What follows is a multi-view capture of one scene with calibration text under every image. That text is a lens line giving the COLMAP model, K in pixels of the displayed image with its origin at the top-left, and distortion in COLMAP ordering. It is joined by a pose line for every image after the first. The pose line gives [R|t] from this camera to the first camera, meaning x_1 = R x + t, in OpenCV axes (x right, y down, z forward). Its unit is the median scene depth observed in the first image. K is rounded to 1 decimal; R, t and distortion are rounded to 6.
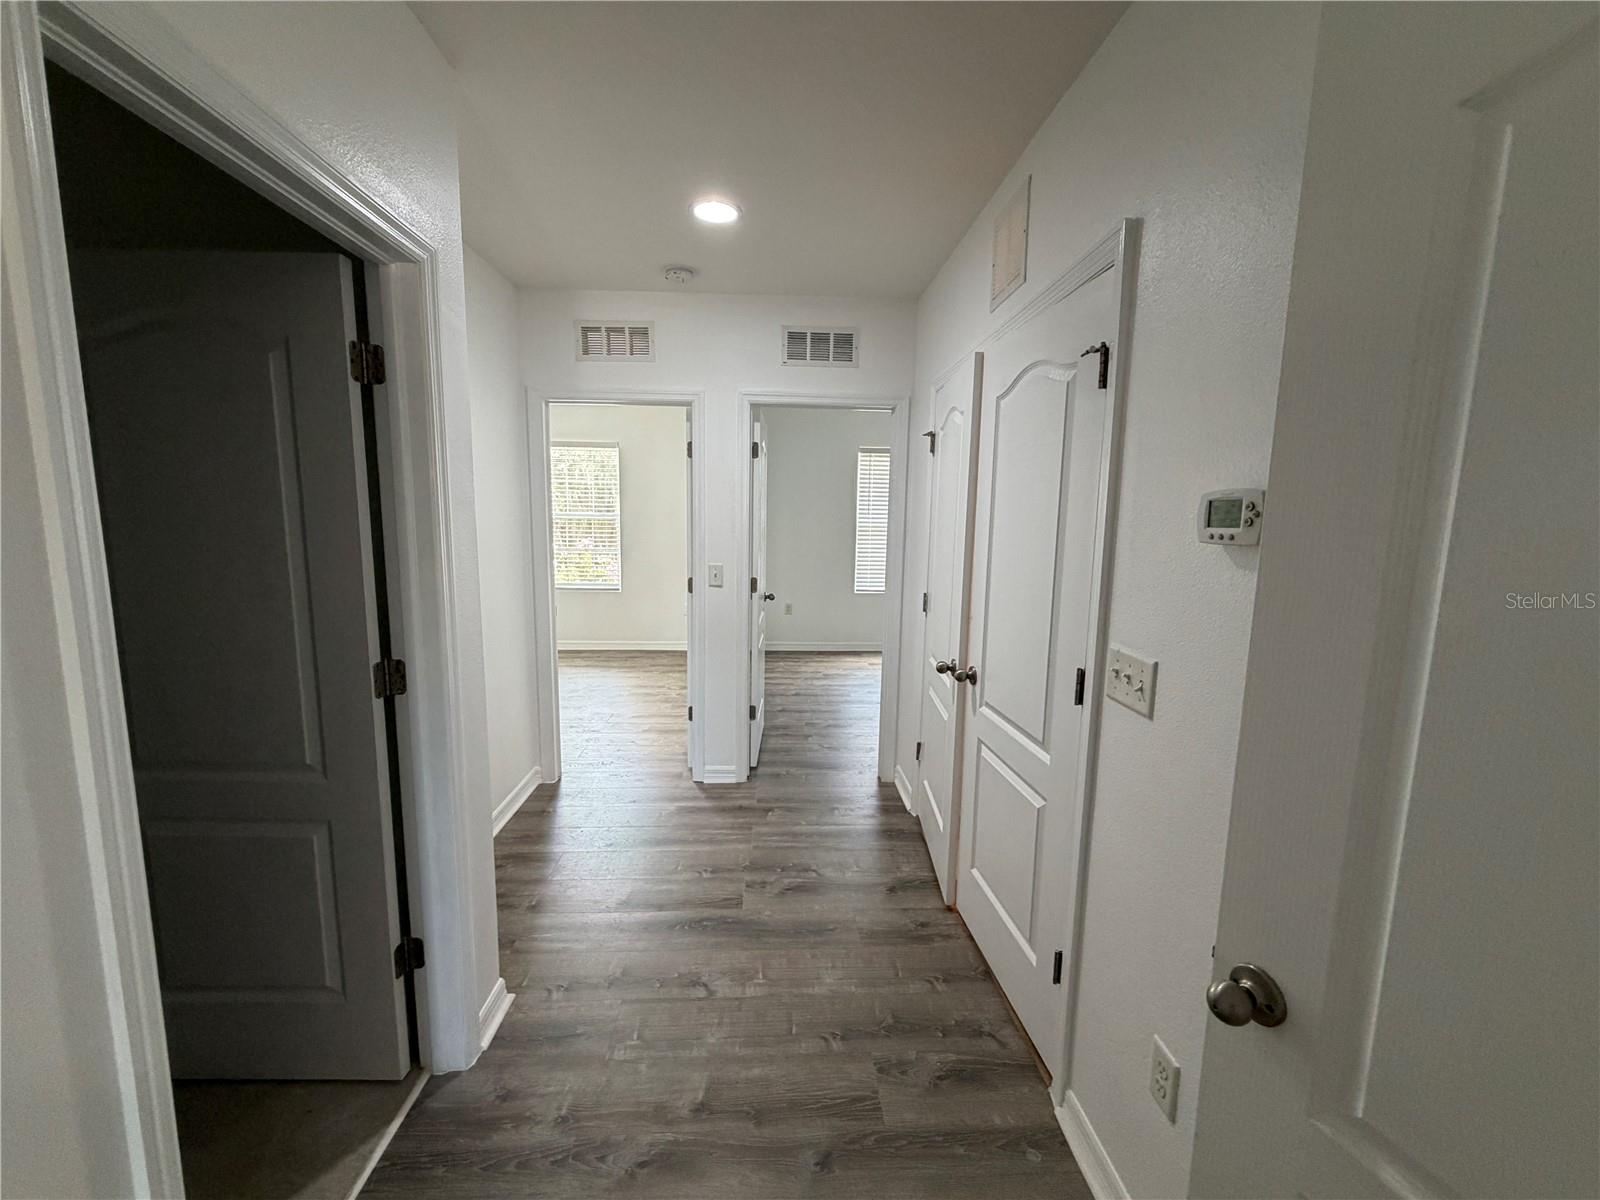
lens RADIAL K [[638.7, 0, 800.0], [0, 638.7, 600.0], [0, 0, 1]] dist [0.000433, 0.000407]
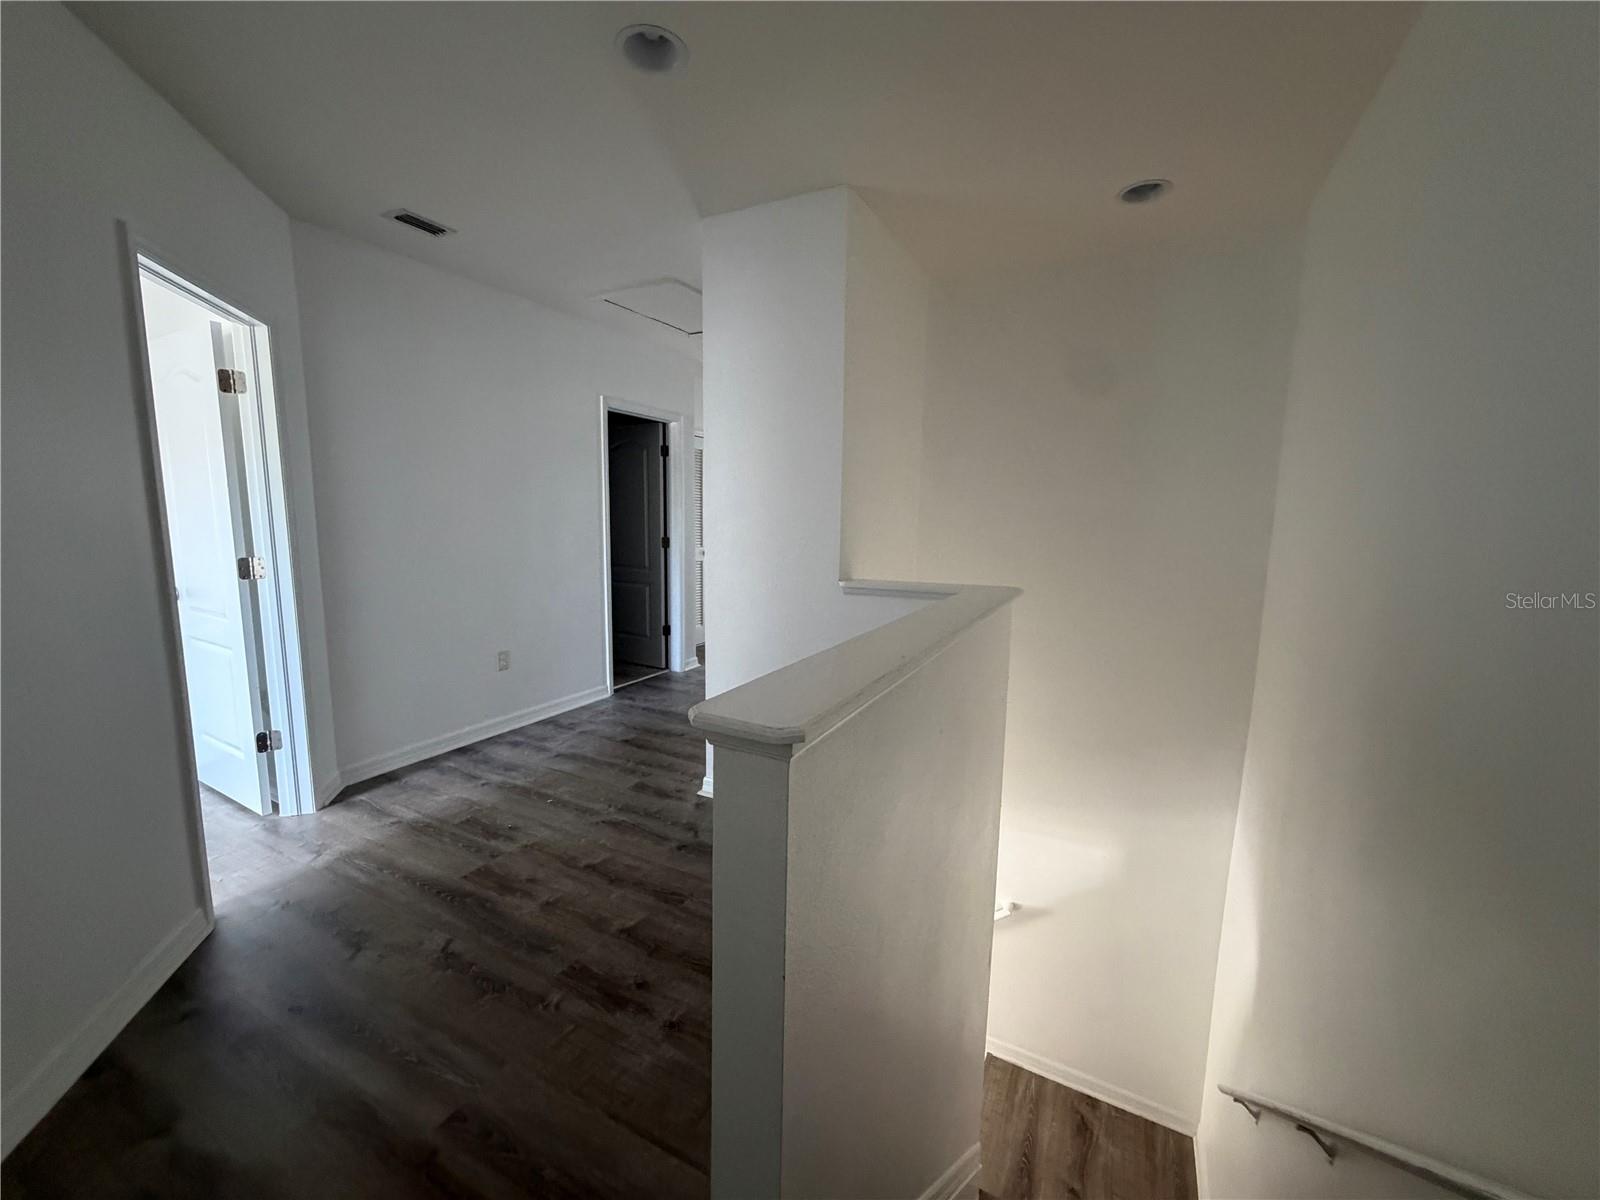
lens RADIAL K [[638.7, 0, 800.0], [0, 638.7, 600.0], [0, 0, 1]] dist [0.000433, 0.000407]
pose [[0.841366, 0.083813, -0.533928, 1.758820], [-0.083647, 0.996193, 0.024564, 0.278247], [0.533954, 0.023994, 0.845173, -1.448716]]
